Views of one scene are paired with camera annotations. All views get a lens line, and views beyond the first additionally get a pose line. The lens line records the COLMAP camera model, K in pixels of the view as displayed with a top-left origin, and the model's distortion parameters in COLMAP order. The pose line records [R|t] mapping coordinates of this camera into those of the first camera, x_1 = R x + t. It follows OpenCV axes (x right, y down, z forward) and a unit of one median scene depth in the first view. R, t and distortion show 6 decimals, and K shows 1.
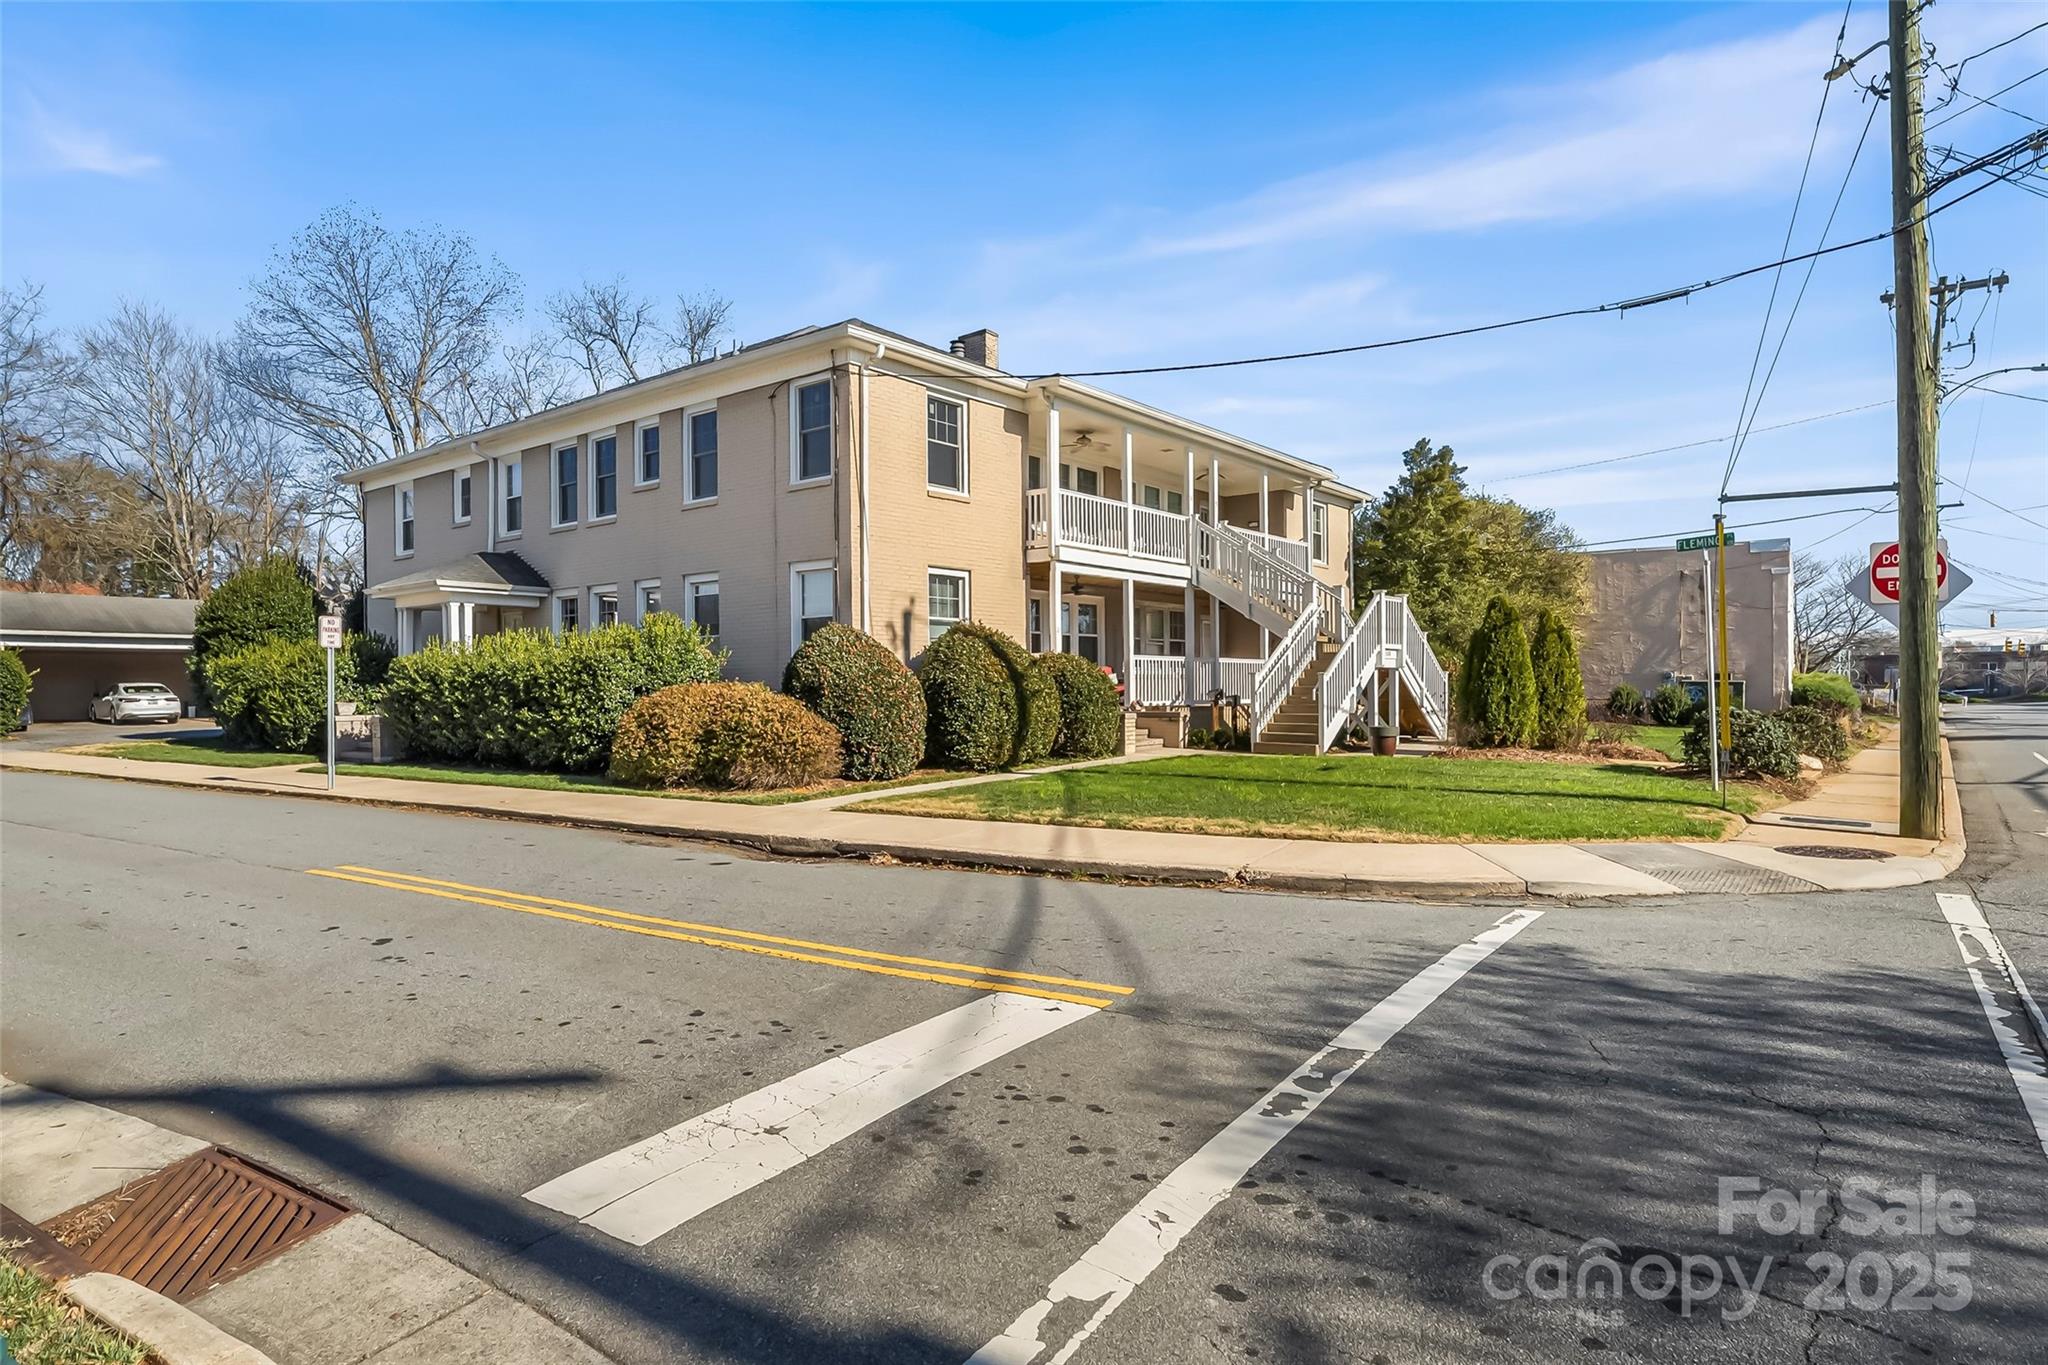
lens RADIAL K [[1170.9, 0, 1019.0], [0, 1170.9, 666.1], [0, 0, 1]] dist [-0.004713, -0.003642]
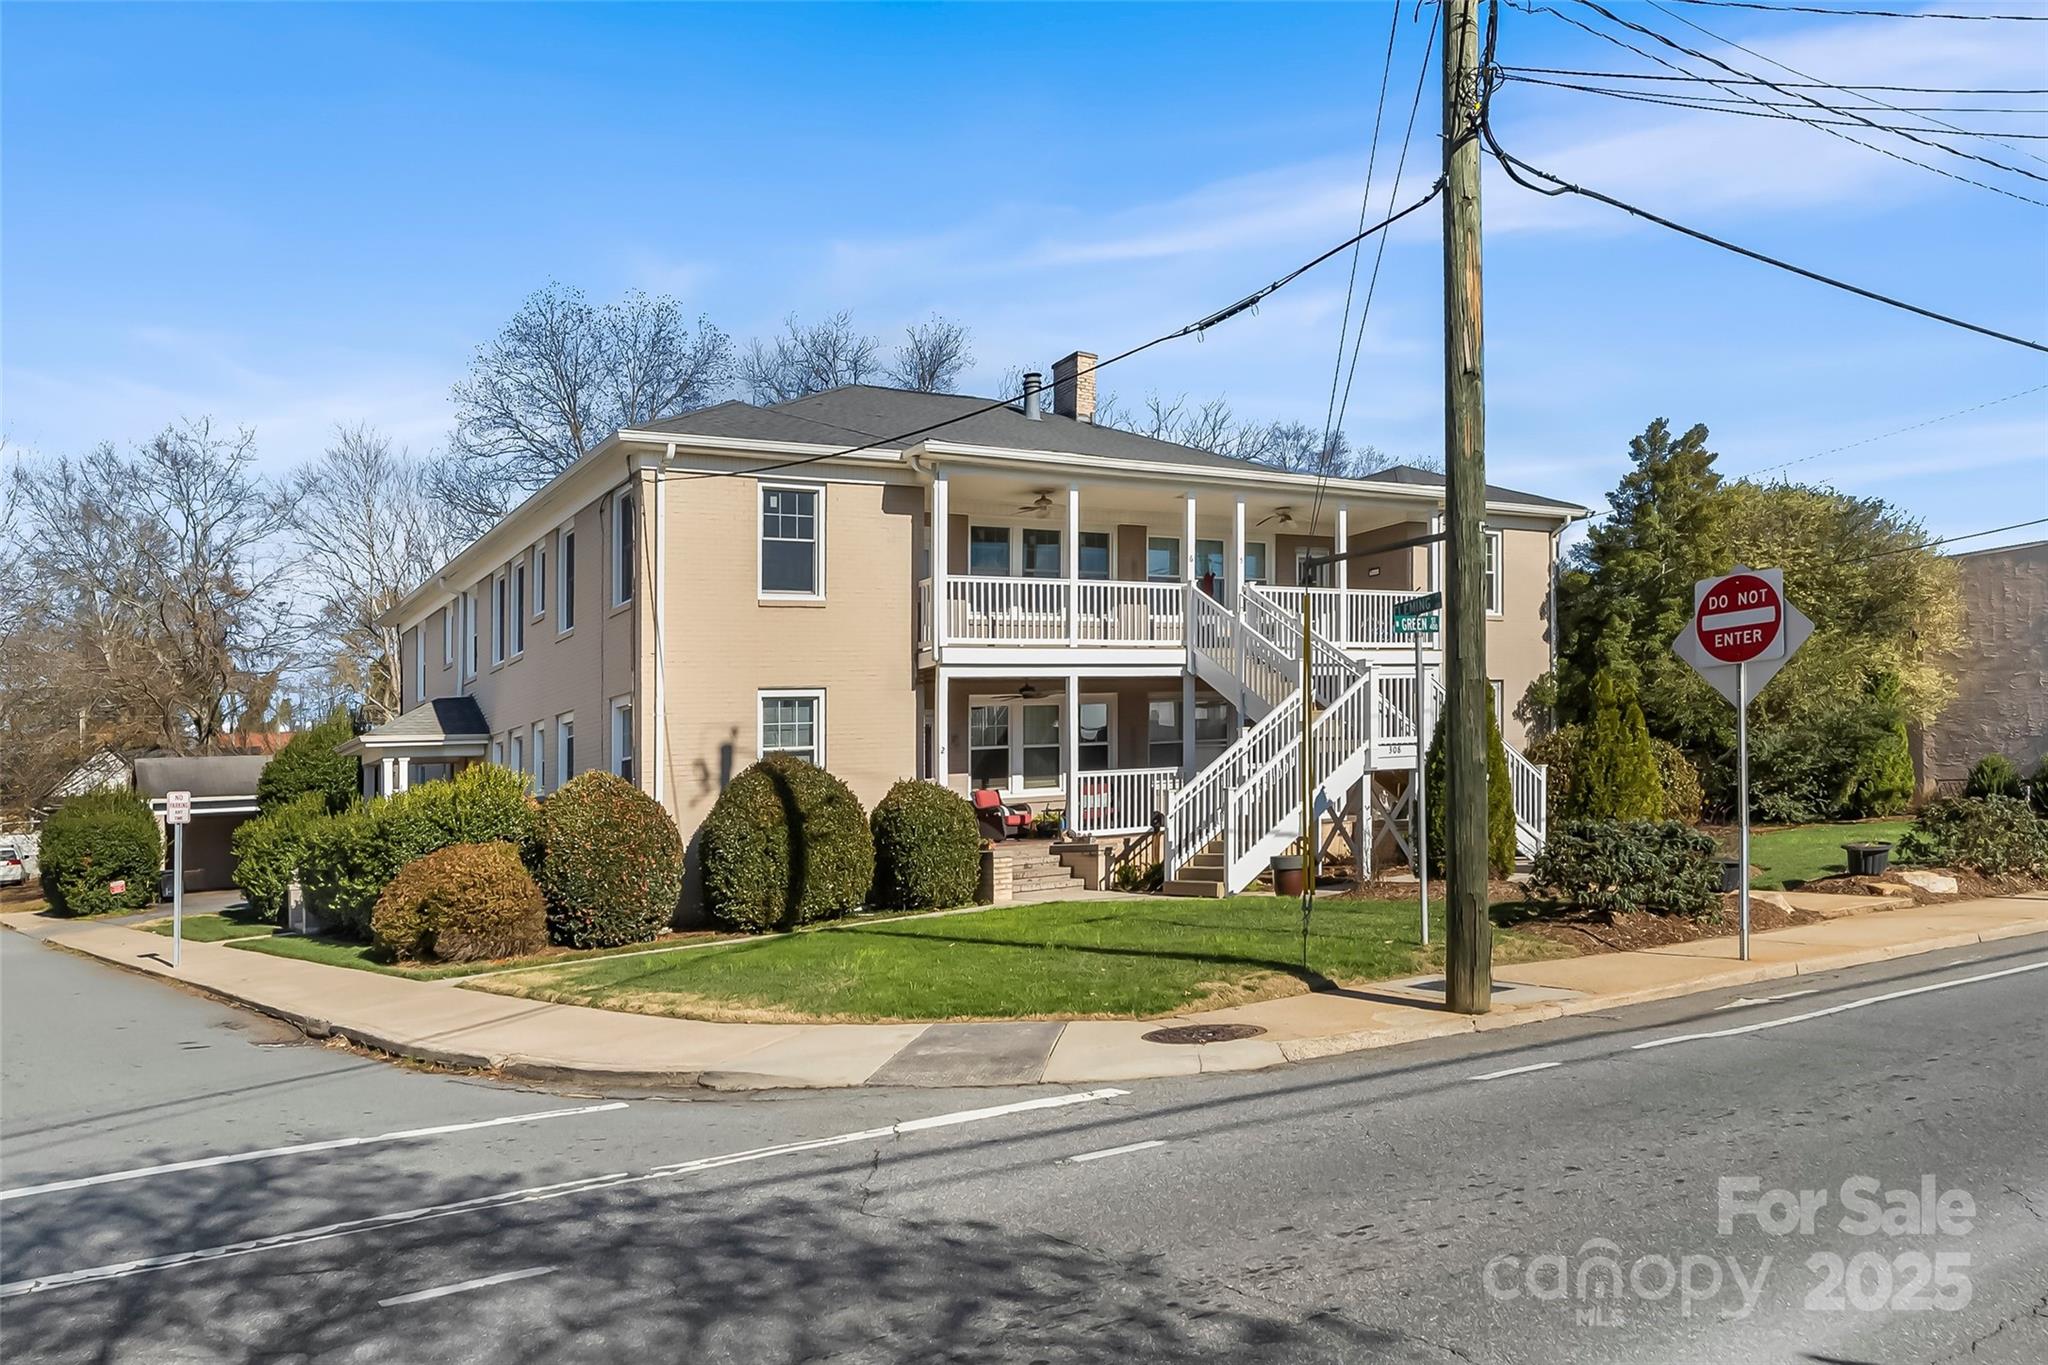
lens RADIAL K [[1593.4, 0, 1027.9], [0, 1593.4, 700.8], [0, 0, 1]] dist [-0.004014, -0.000369]
pose [[0.937905, -0.074131, -0.338878, 0.460235], [0.061847, 0.996982, -0.046922, -0.009324], [0.341333, 0.023050, 0.939660, -0.021184]]
